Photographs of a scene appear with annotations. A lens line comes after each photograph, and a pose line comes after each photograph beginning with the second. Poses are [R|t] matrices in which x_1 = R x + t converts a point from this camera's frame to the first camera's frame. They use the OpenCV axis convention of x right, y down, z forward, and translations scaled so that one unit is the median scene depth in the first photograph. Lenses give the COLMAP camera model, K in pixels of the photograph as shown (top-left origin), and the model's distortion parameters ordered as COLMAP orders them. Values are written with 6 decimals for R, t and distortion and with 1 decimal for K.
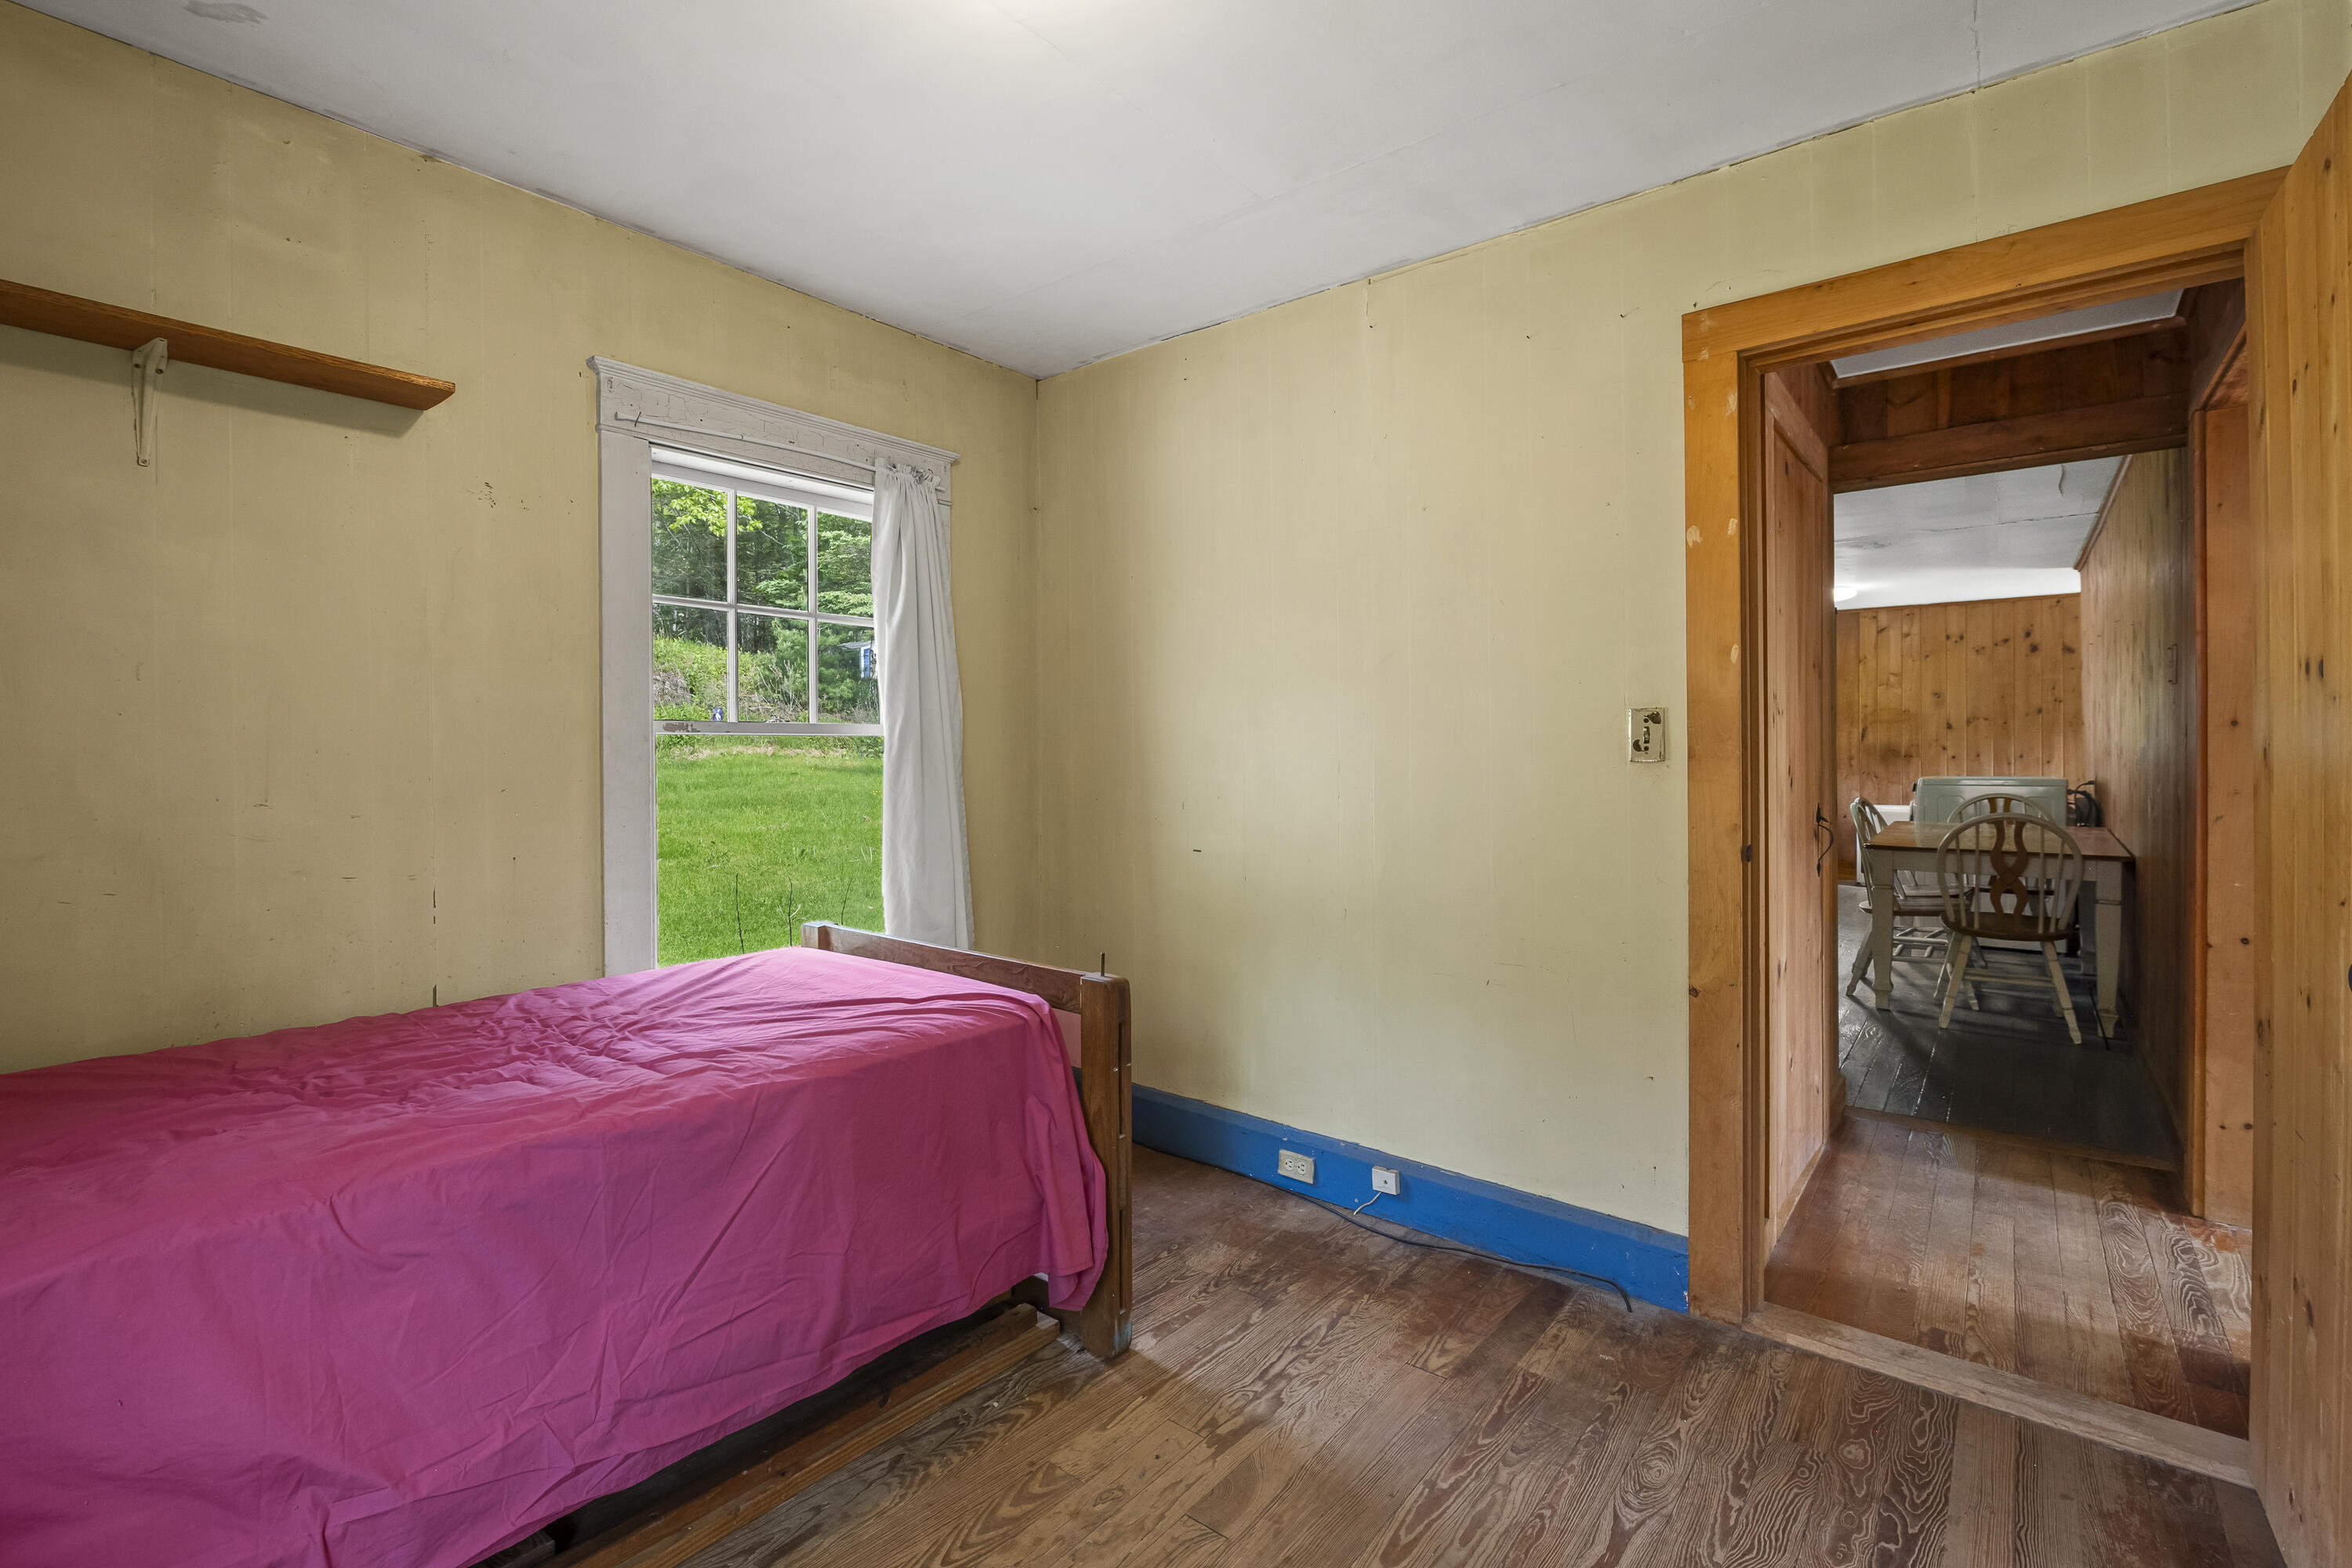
lens RADIAL K [[1050.8, 0, 1182.3], [0, 1050.8, 753.9], [0, 0, 1]] dist [0.016809, -0.007298]
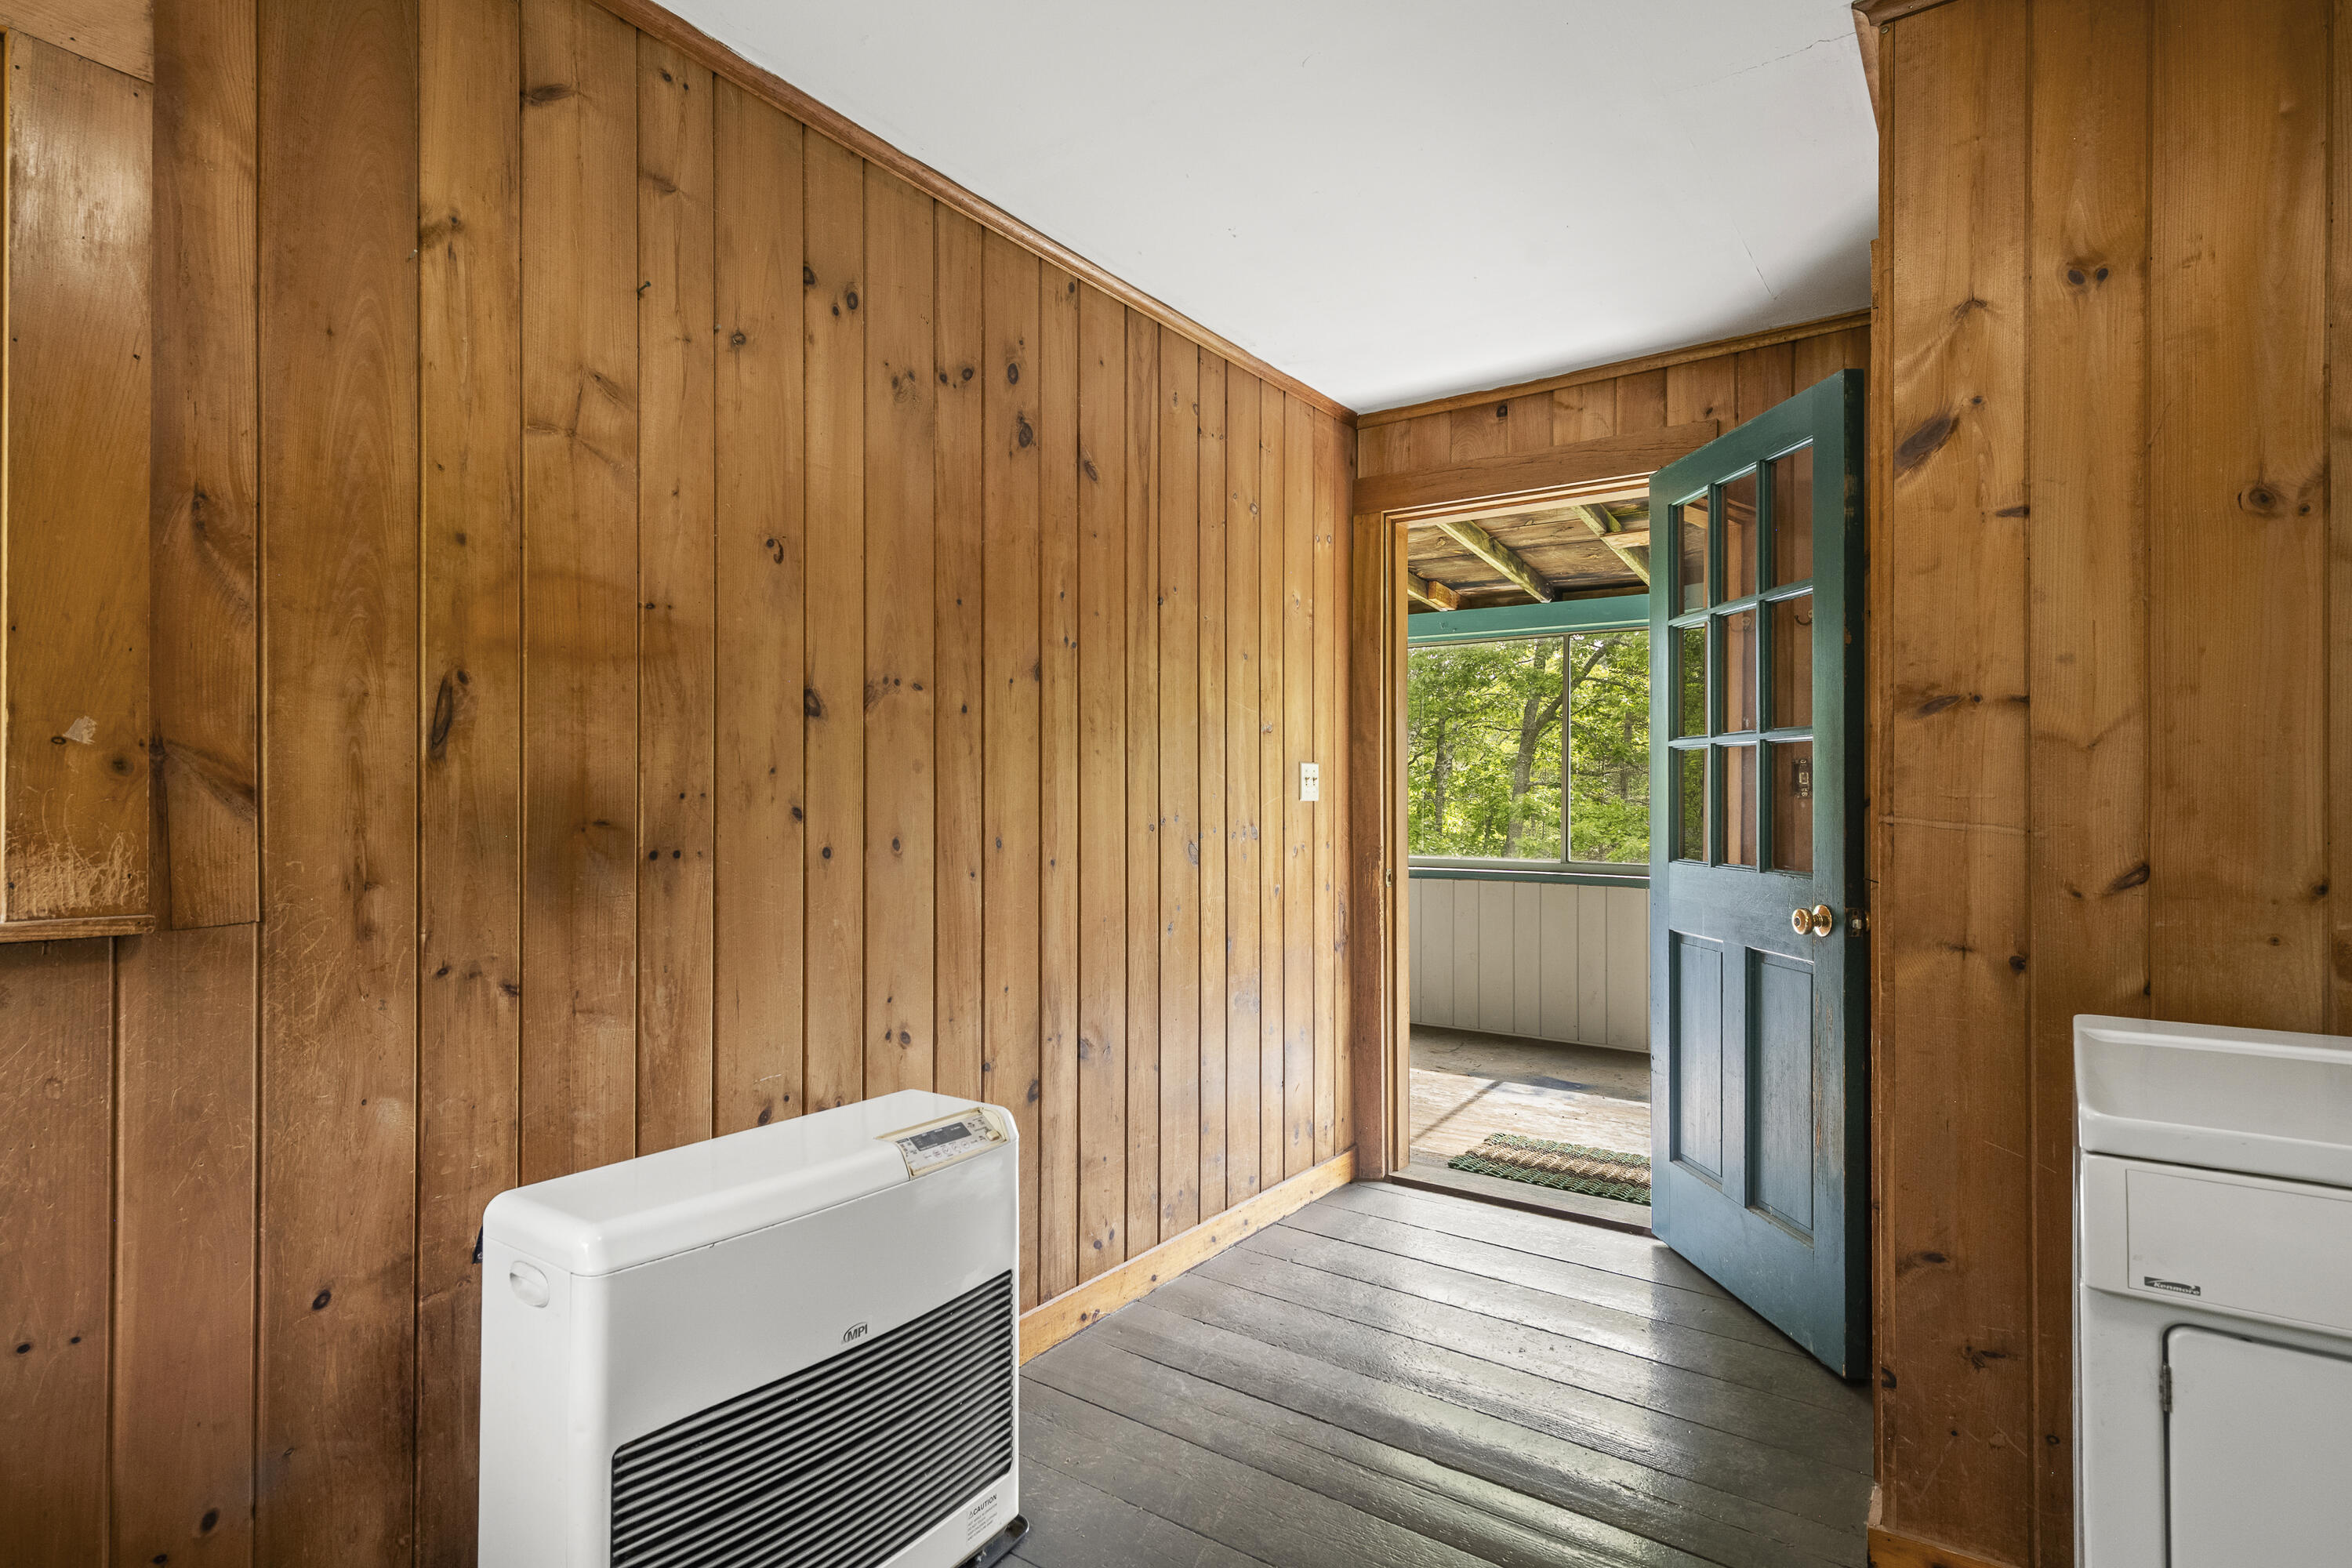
lens RADIAL K [[1198.7, 0, 1185.3], [0, 1198.7, 795.4], [0, 0, 1]] dist [0.000875, 0.003120]
pose [[-0.042421, 0.016176, 0.998969, 0.666349], [0.005398, 0.999858, -0.015961, -0.006043], [-0.999085, 0.004716, -0.042503, 1.282813]]
